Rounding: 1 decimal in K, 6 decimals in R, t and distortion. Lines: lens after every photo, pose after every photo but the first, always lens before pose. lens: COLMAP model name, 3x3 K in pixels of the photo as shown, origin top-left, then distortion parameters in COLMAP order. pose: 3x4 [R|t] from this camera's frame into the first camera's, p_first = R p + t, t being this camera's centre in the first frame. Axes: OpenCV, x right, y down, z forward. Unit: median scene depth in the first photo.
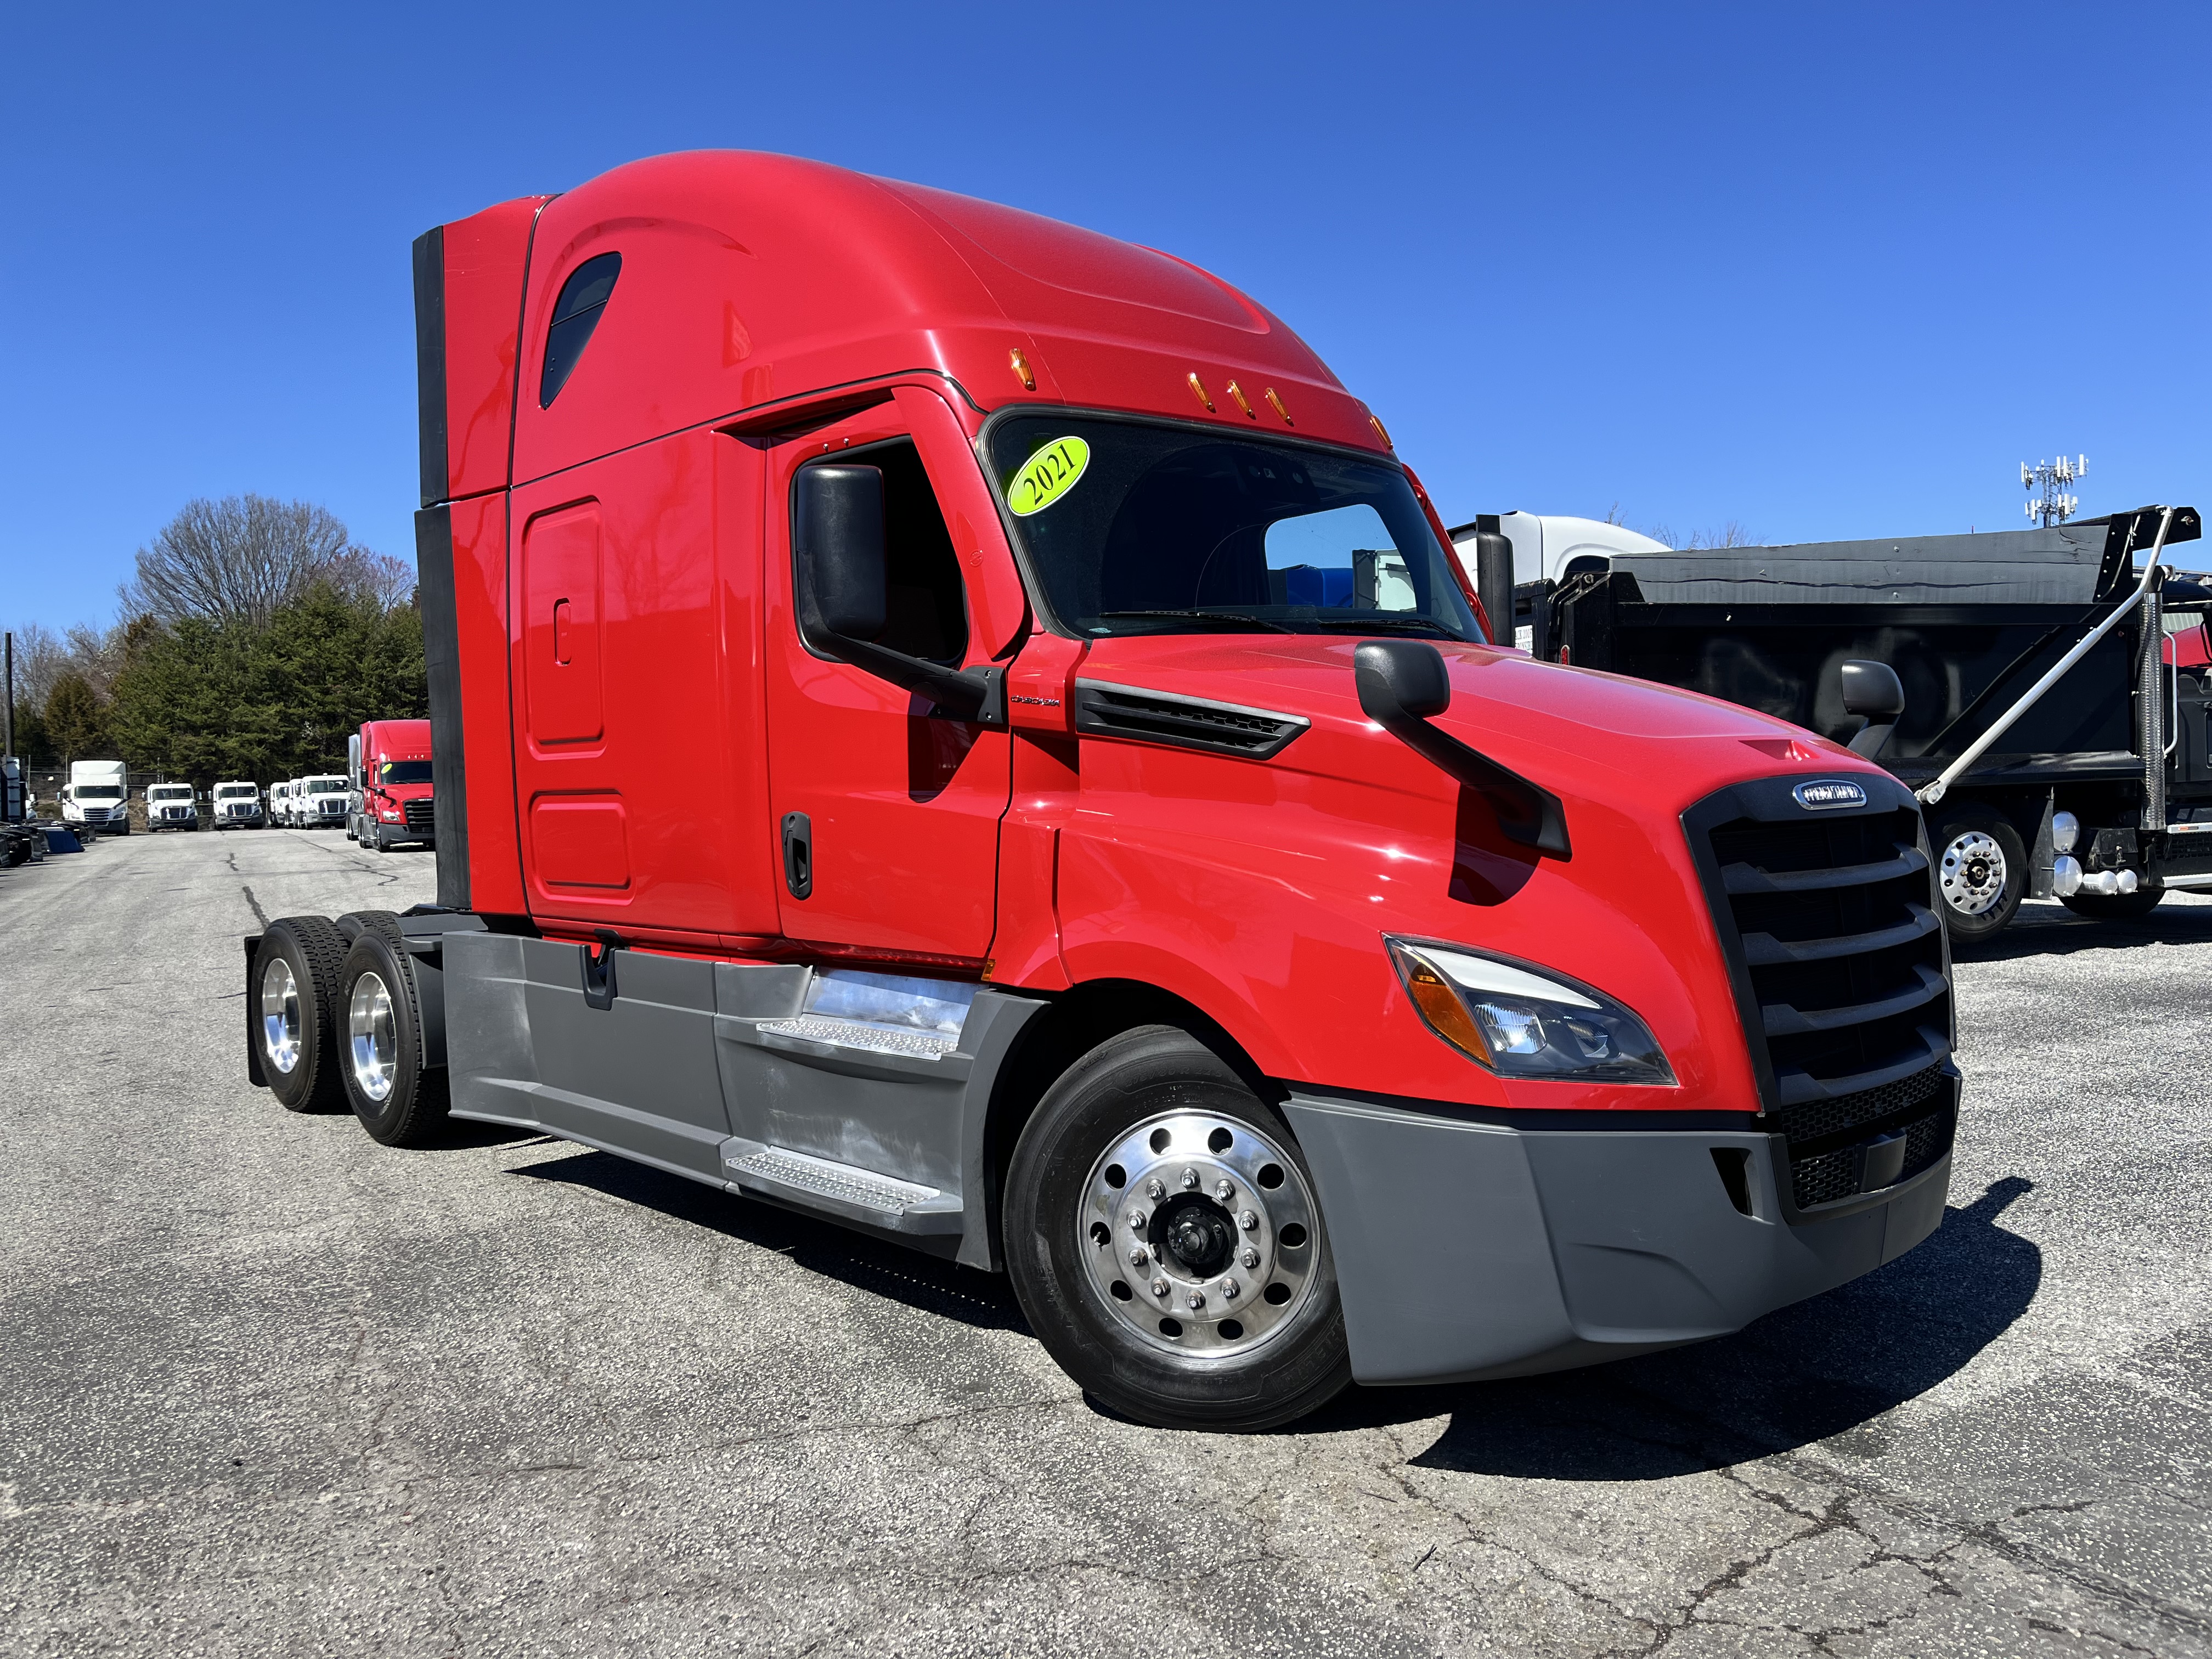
lens RADIAL K [[1689.8, 0, 1118.5], [0, 1689.8, 838.0], [0, 0, 1]] dist [0.048091, -0.069680]
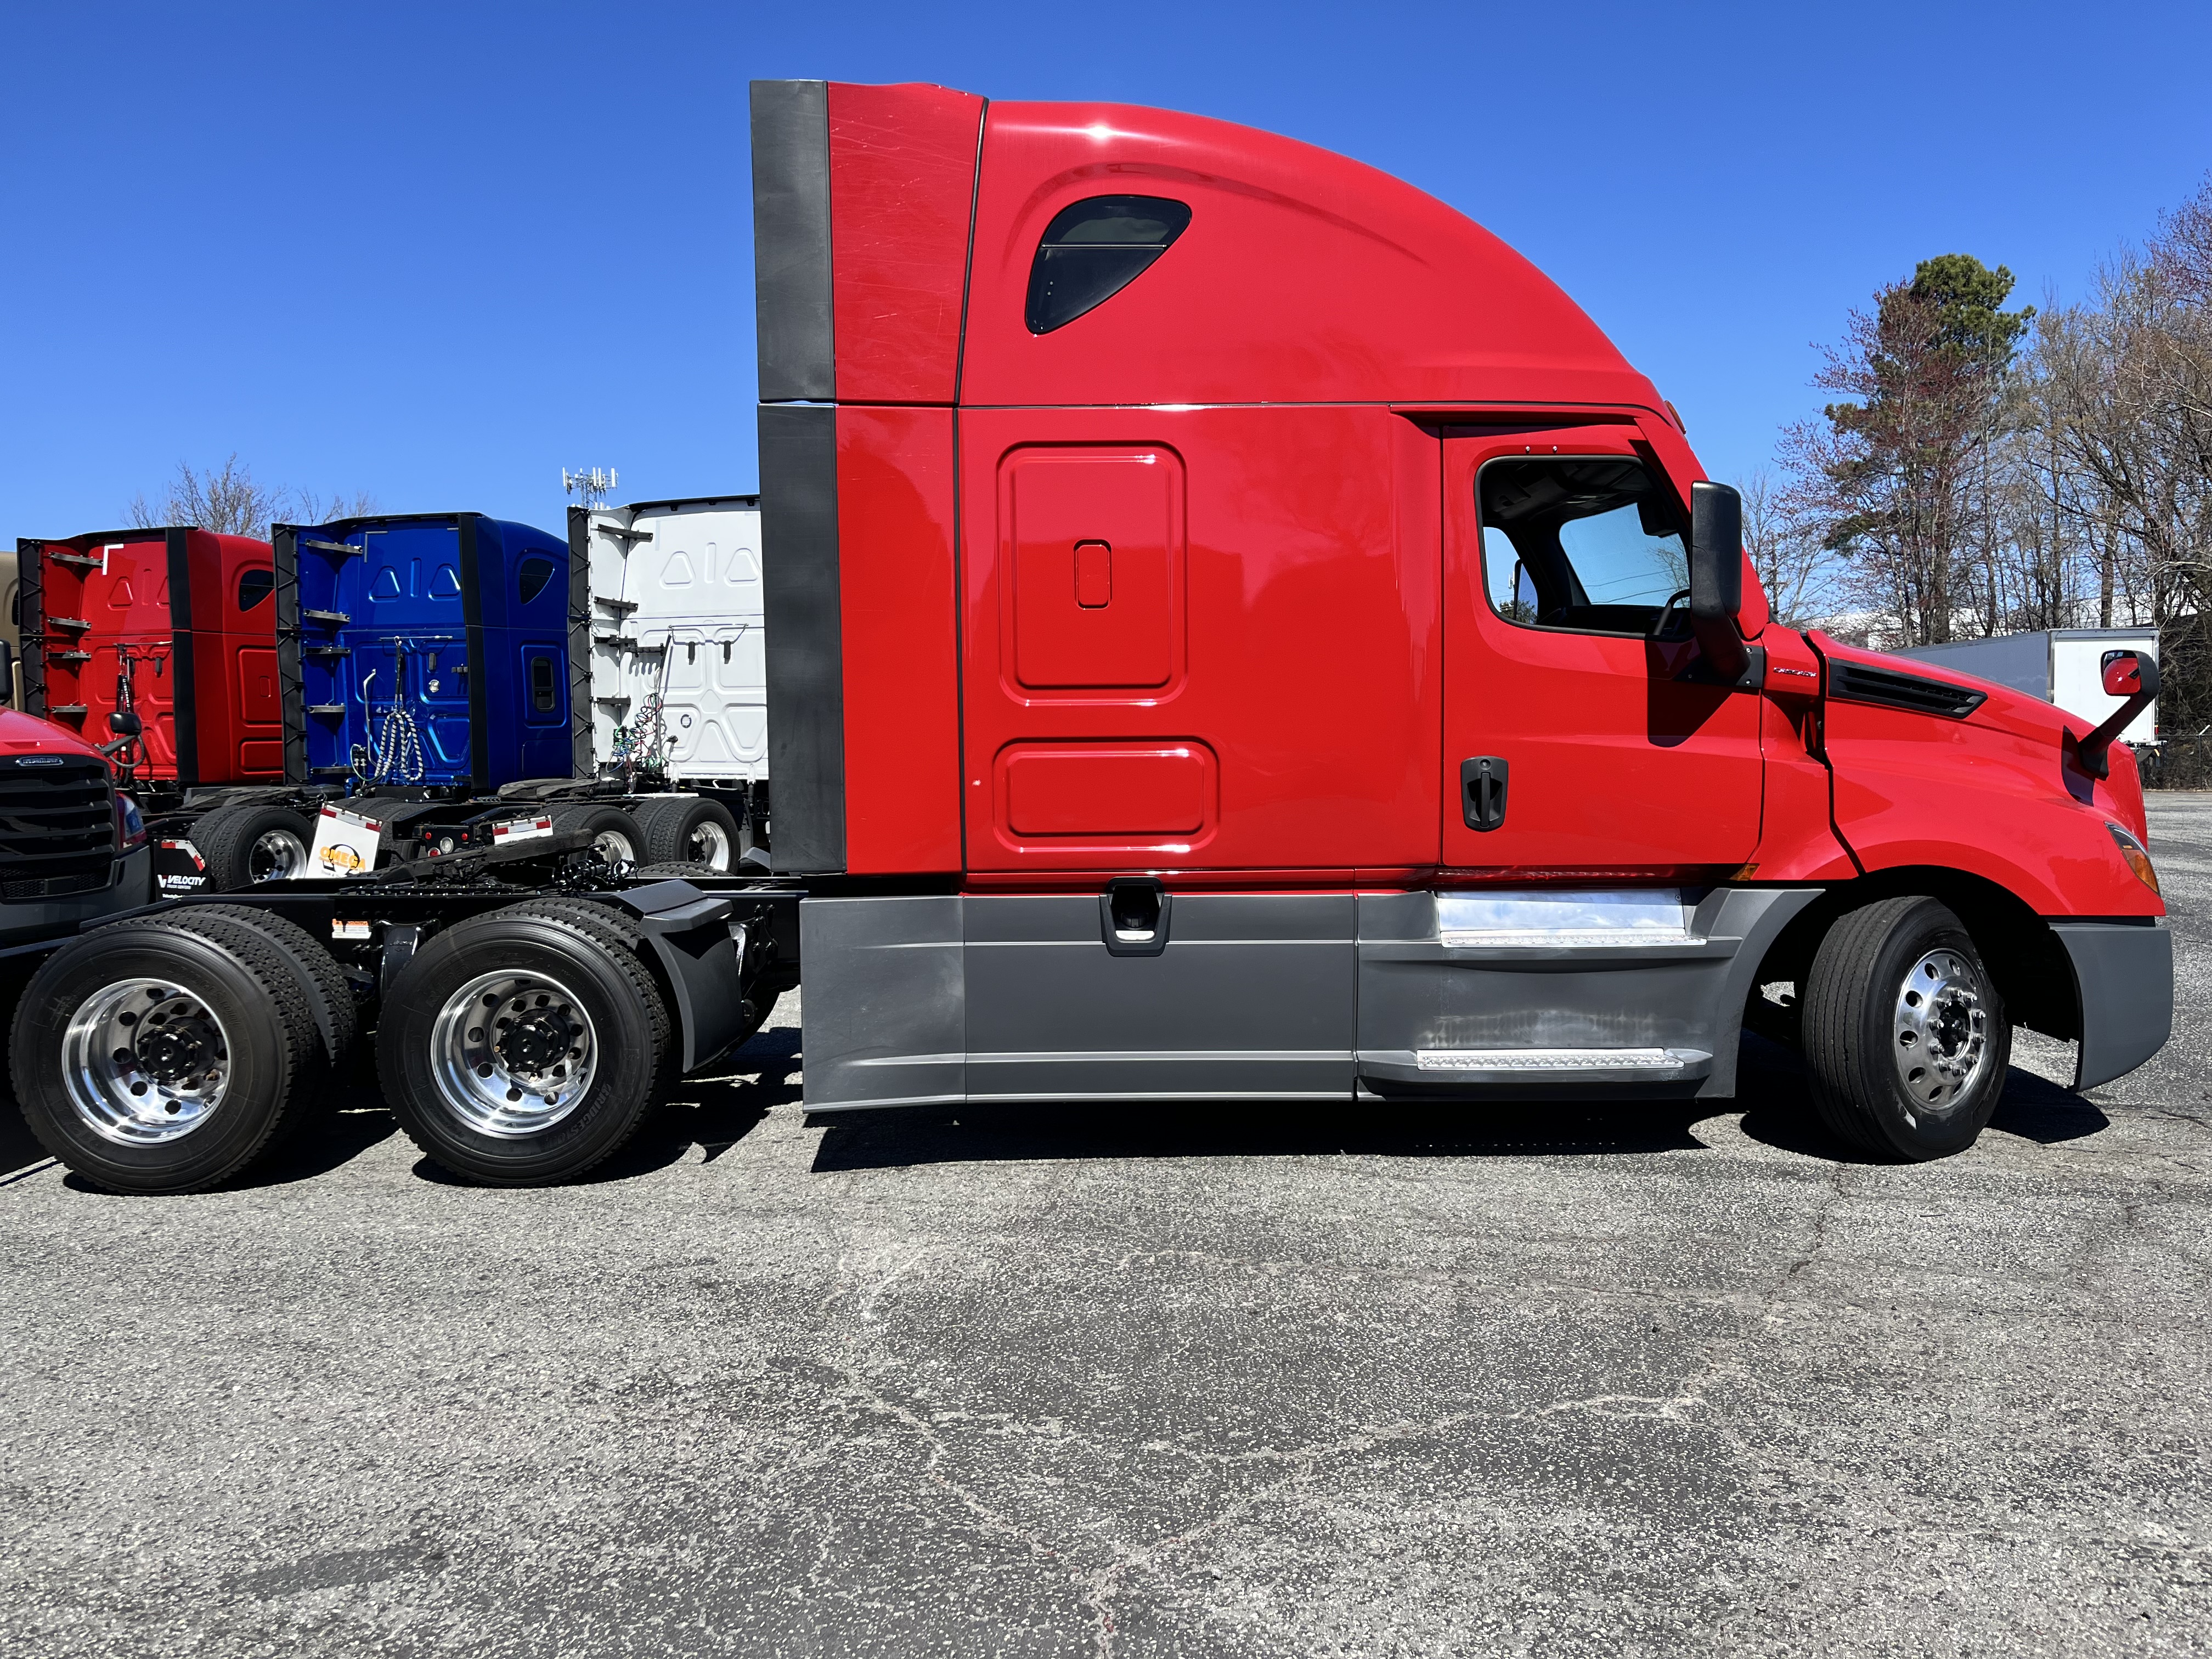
lens RADIAL K [[1689.8, 0, 1124.1], [0, 1689.8, 841.2], [0, 0, 1]] dist [0.048091, -0.069680]
pose [[0.672492, -0.030714, 0.739467, -1.296615], [0.020184, 0.999528, 0.023160, 0.012036], [-0.739829, -0.000649, 0.672794, 0.423362]]
